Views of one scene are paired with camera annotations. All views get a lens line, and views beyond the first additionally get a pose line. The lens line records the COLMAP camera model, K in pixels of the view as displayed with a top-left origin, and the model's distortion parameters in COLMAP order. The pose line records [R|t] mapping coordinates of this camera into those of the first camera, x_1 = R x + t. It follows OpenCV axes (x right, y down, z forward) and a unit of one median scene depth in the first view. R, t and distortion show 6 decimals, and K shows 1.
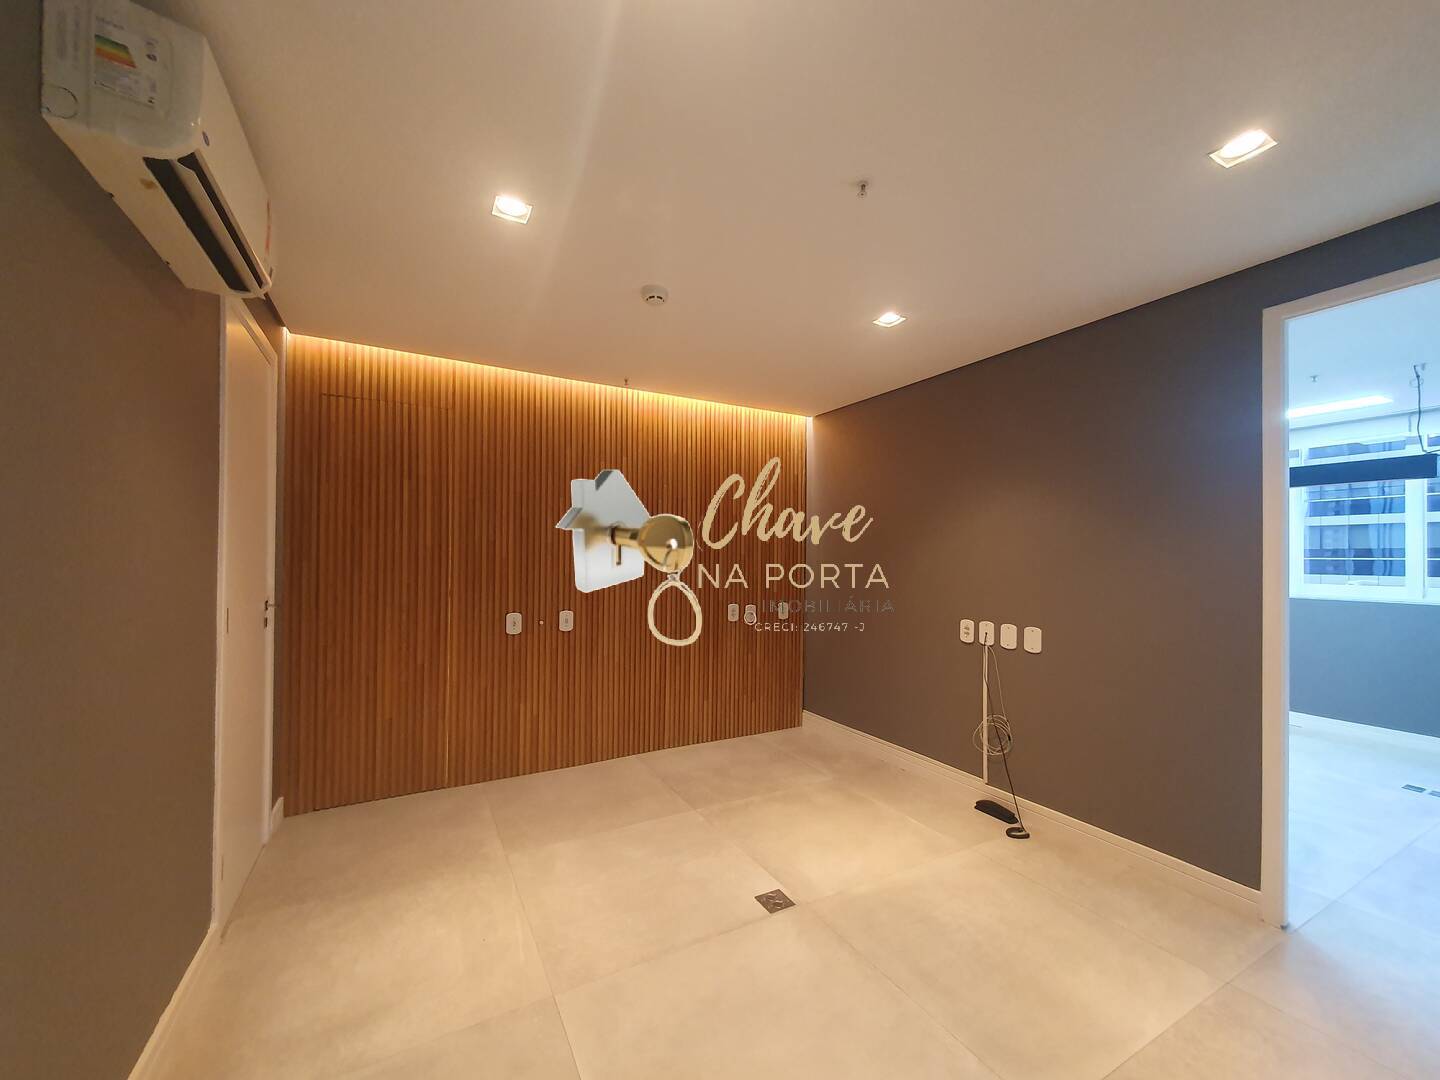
lens RADIAL K [[560.6, 0, 717.5], [0, 560.6, 562.4], [0, 0, 1]] dist [0.000265, 0.000038]
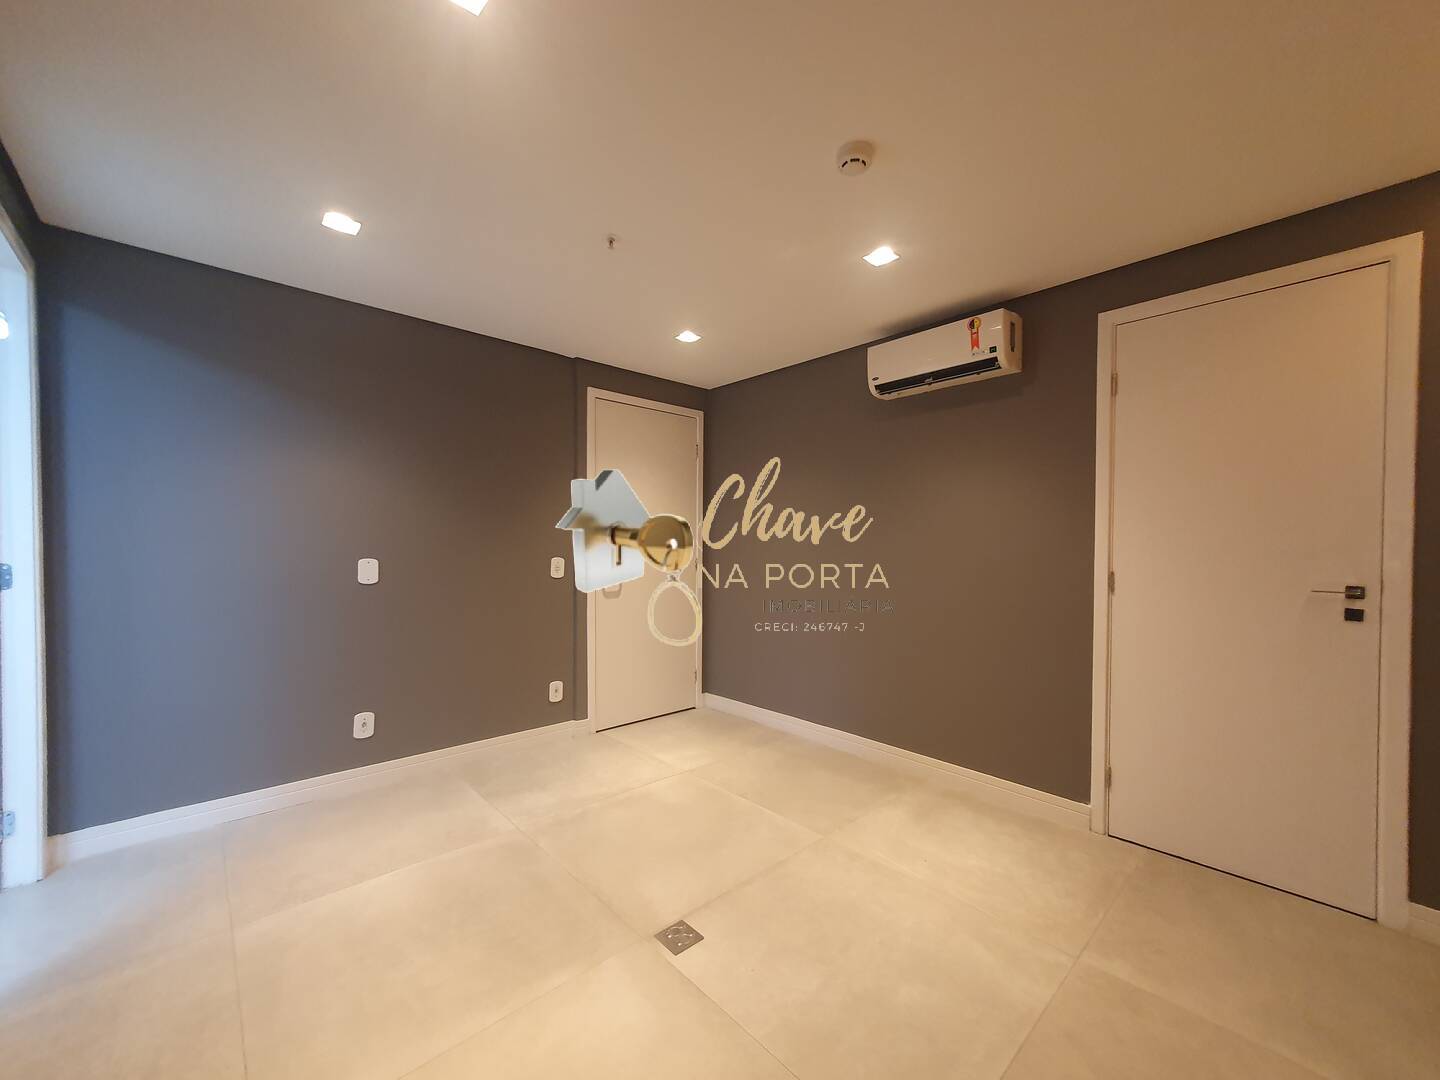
lens RADIAL K [[570.7, 0, 720.5], [0, 570.7, 554.4], [0, 0, 1]] dist [0.010753, 0.000287]
pose [[-0.970549, -0.011191, -0.240642, 0.183415], [-0.015228, 0.999773, 0.014922, 0.023100], [0.240420, 0.018147, -0.970499, 1.326536]]
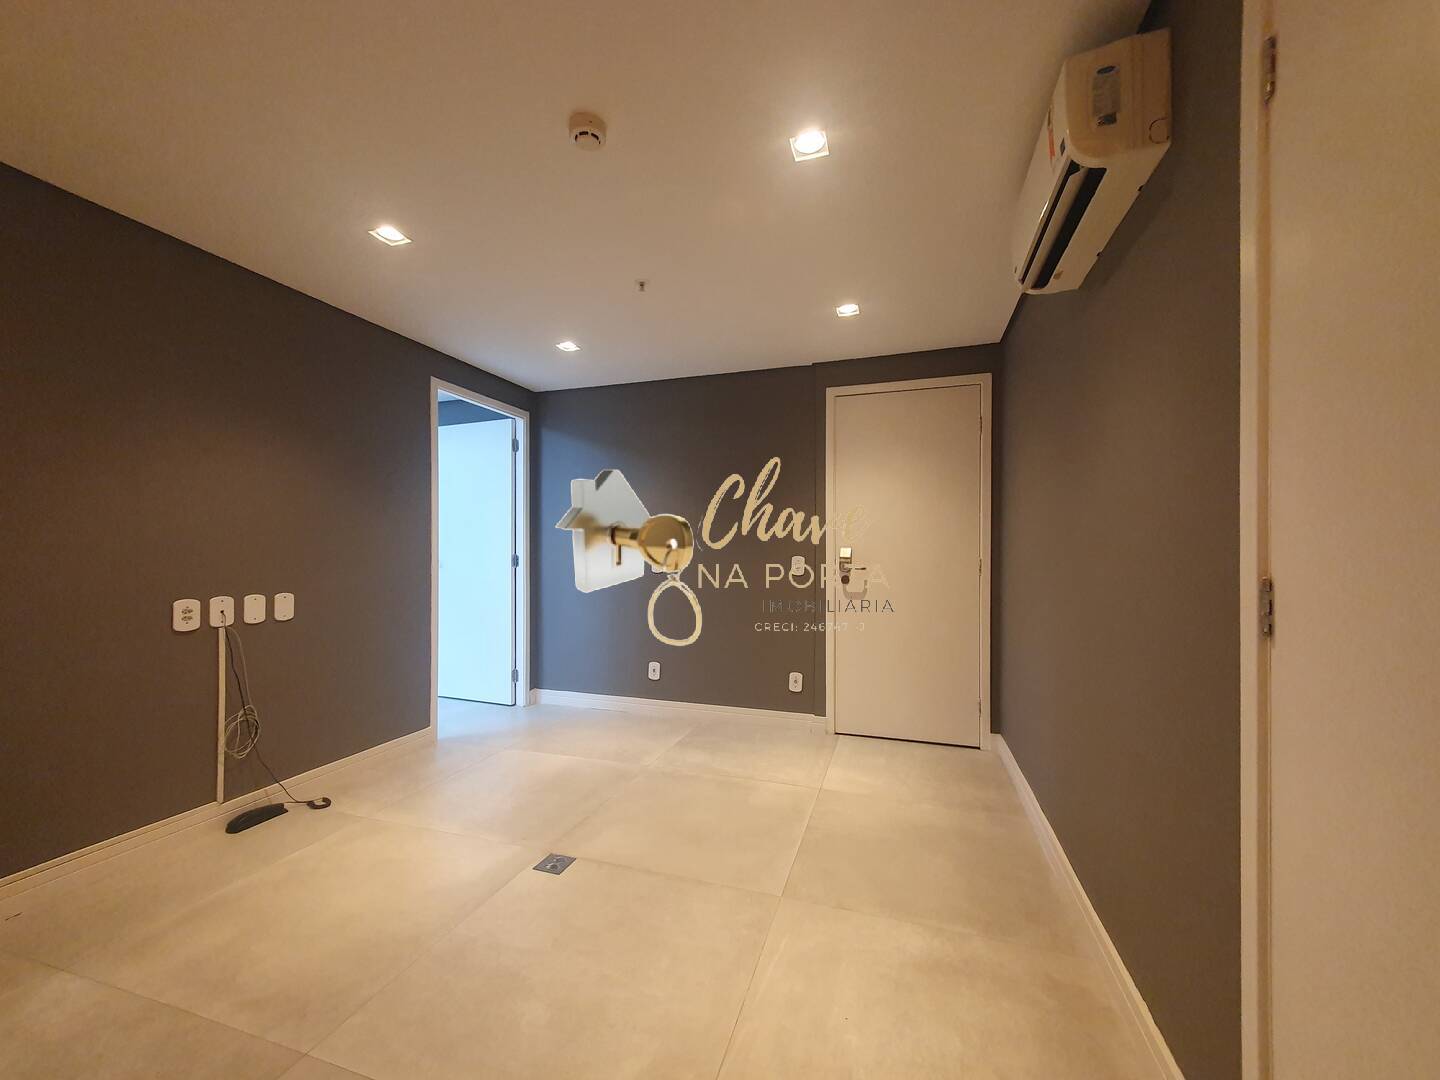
lens RADIAL K [[568.8, 0, 716.3], [0, 568.8, 552.8], [0, 0, 1]] dist [0.014249, 0.000252]
pose [[-0.681416, -0.010606, 0.731820, -0.598244], [-0.005486, 0.999941, 0.009384, 0.033987], [-0.731876, 0.002380, -0.681434, 1.076321]]
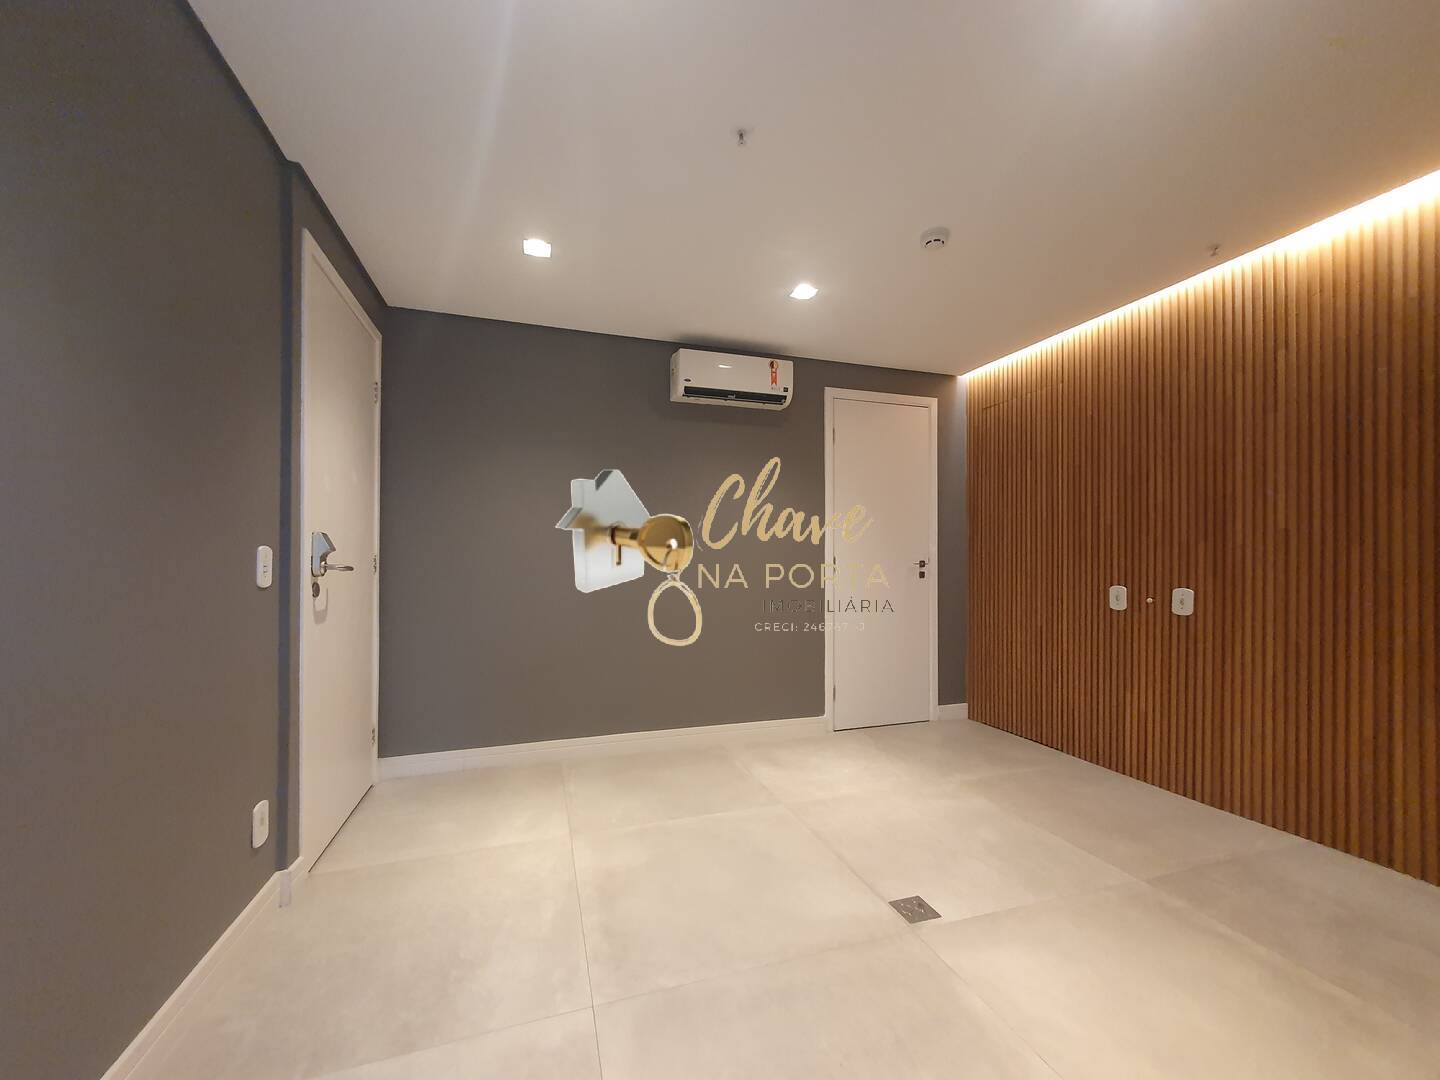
lens RADIAL K [[570.7, 0, 720.5], [0, 570.7, 554.4], [0, 0, 1]] dist [0.010753, 0.000287]
pose [[-0.185627, -0.015193, -0.982503, 0.732512], [-0.003959, 0.999884, -0.014714, 0.065473], [0.982612, 0.001158, -0.185665, 0.636420]]
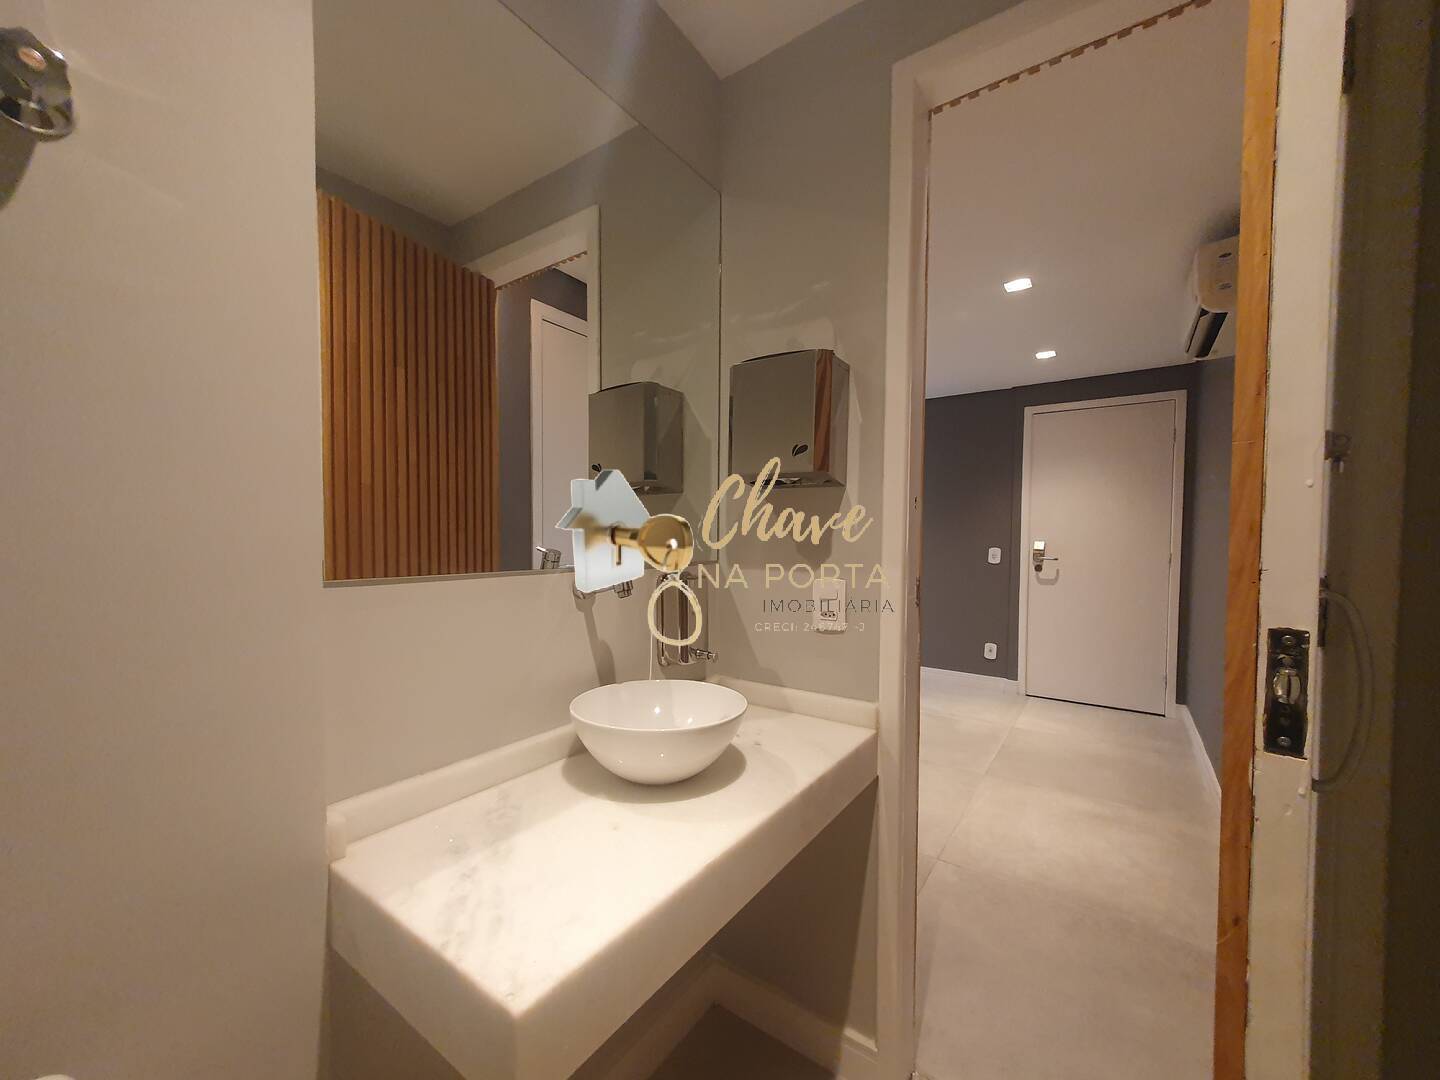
lens RADIAL K [[570.7, 0, 720.5], [0, 570.7, 554.4], [0, 0, 1]] dist [0.010753, 0.000287]
pose [[-0.445181, -0.042543, 0.894429, -0.850498], [-0.009943, 0.999044, 0.042570, 0.011410], [-0.895385, 0.010058, -0.445178, 1.436125]]
